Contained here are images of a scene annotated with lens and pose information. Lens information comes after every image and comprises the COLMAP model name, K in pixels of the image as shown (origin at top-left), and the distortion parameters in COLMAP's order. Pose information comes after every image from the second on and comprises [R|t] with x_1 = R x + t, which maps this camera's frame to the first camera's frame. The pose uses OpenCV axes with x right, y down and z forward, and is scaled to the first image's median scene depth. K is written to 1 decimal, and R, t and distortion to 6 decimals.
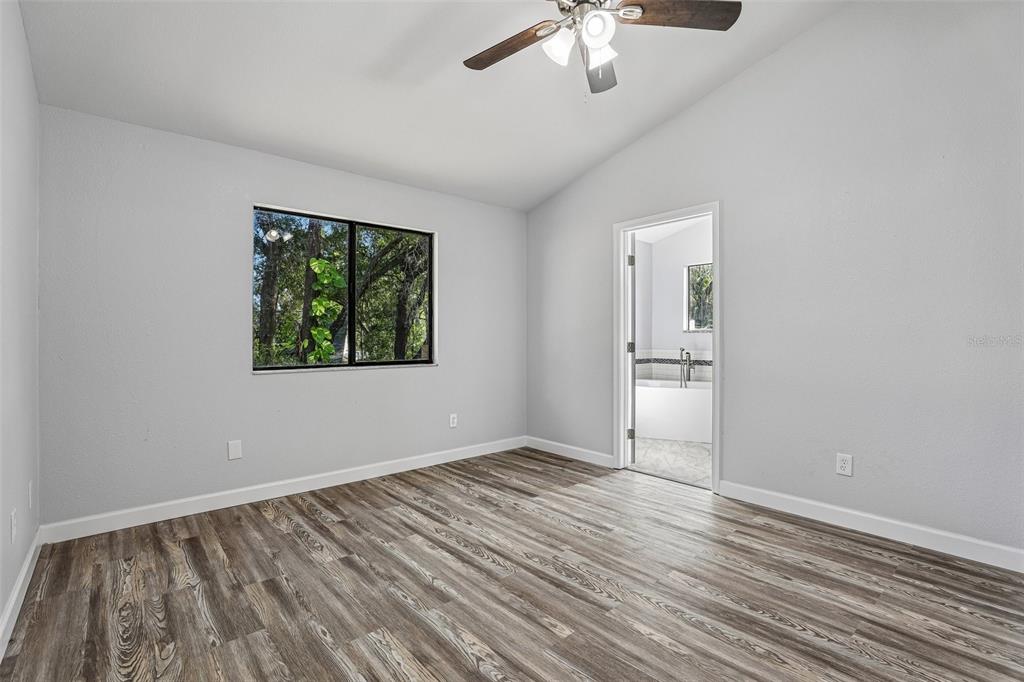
lens RADIAL K [[469.9, 0, 511.9], [0, 469.9, 337.6], [0, 0, 1]] dist [-0.040880, 0.012161]
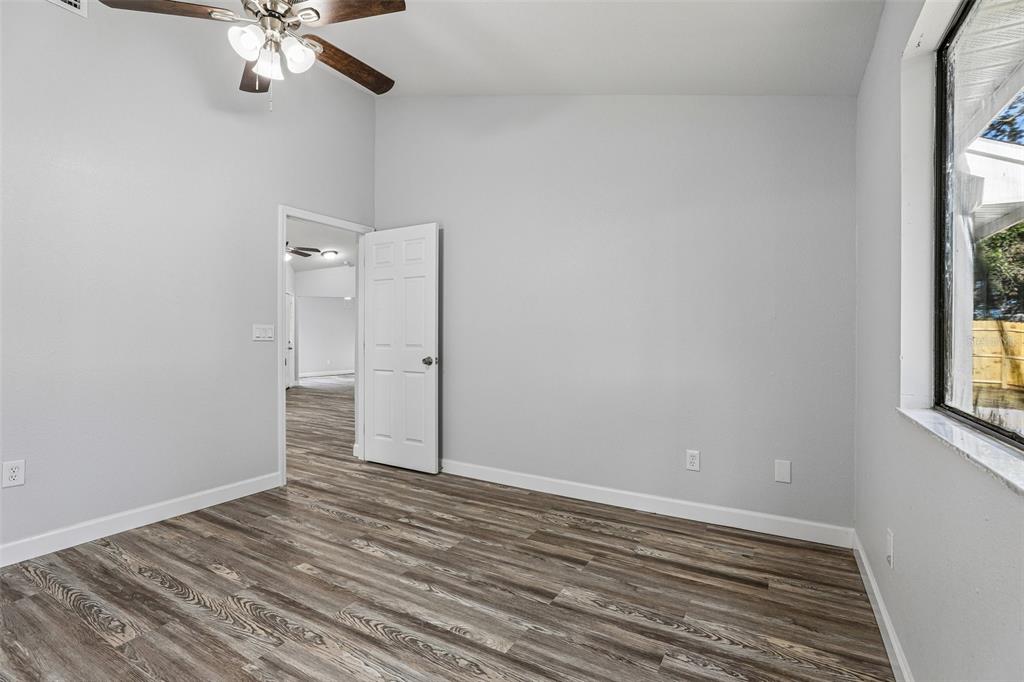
lens RADIAL K [[475.7, 0, 513.5], [0, 475.7, 334.0], [0, 0, 1]] dist [-0.047483, 0.012632]
pose [[-0.946854, -0.004746, -0.321628, -0.016503], [-0.003876, 0.999987, -0.003346, -0.001561], [0.321639, -0.001921, -0.946860, 1.820997]]
